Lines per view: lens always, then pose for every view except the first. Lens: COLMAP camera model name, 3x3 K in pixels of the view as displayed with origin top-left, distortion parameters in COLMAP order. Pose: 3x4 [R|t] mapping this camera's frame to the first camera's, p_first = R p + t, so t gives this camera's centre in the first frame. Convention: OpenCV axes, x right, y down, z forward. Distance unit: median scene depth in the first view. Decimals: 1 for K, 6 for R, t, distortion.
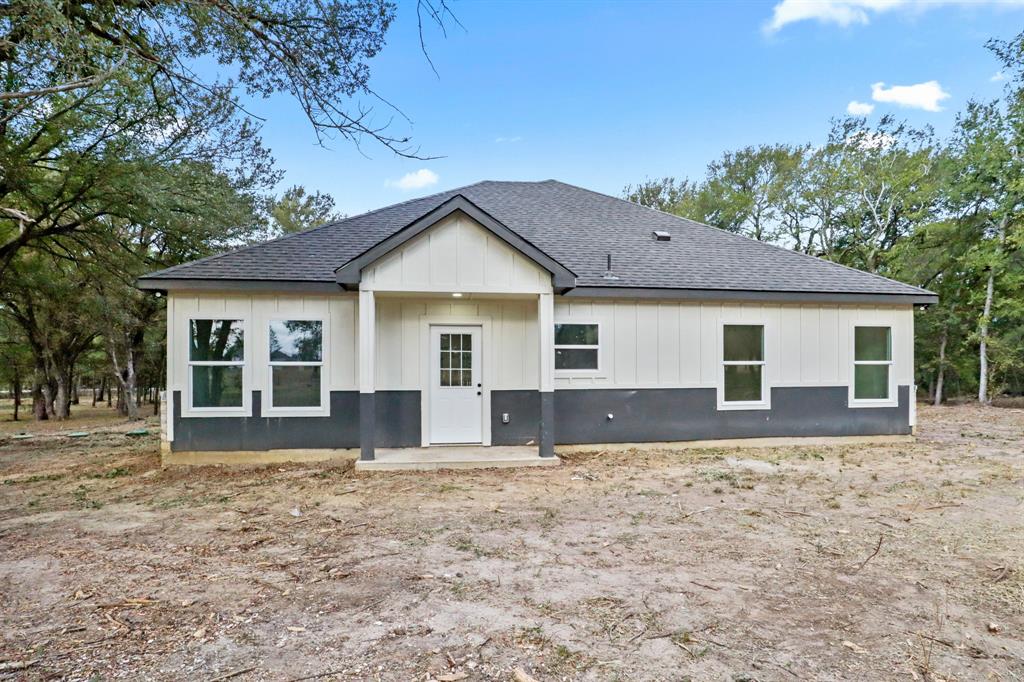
lens RADIAL K [[523.3, 0, 513.0], [0, 523.3, 351.1], [0, 0, 1]] dist [-0.048005, 0.016336]
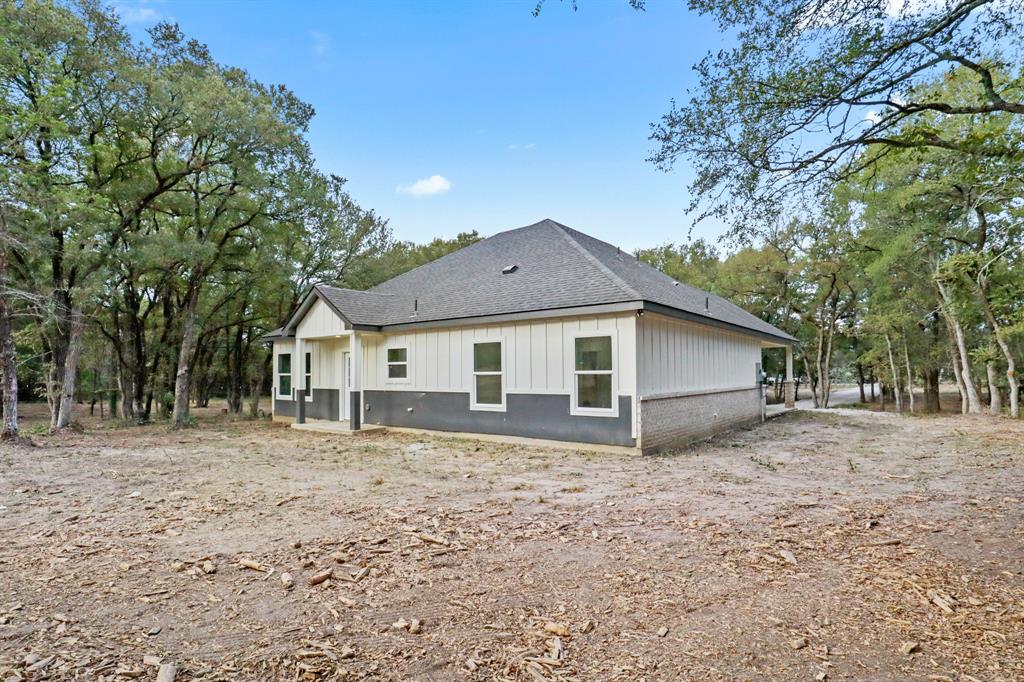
lens RADIAL K [[523.3, 0, 513.0], [0, 523.3, 351.1], [0, 0, 1]] dist [-0.048005, 0.016336]
pose [[0.702258, -0.033920, -0.711114, 1.373658], [0.025698, 0.999421, -0.022294, -0.000906], [0.711459, -0.002618, 0.702723, 0.158293]]
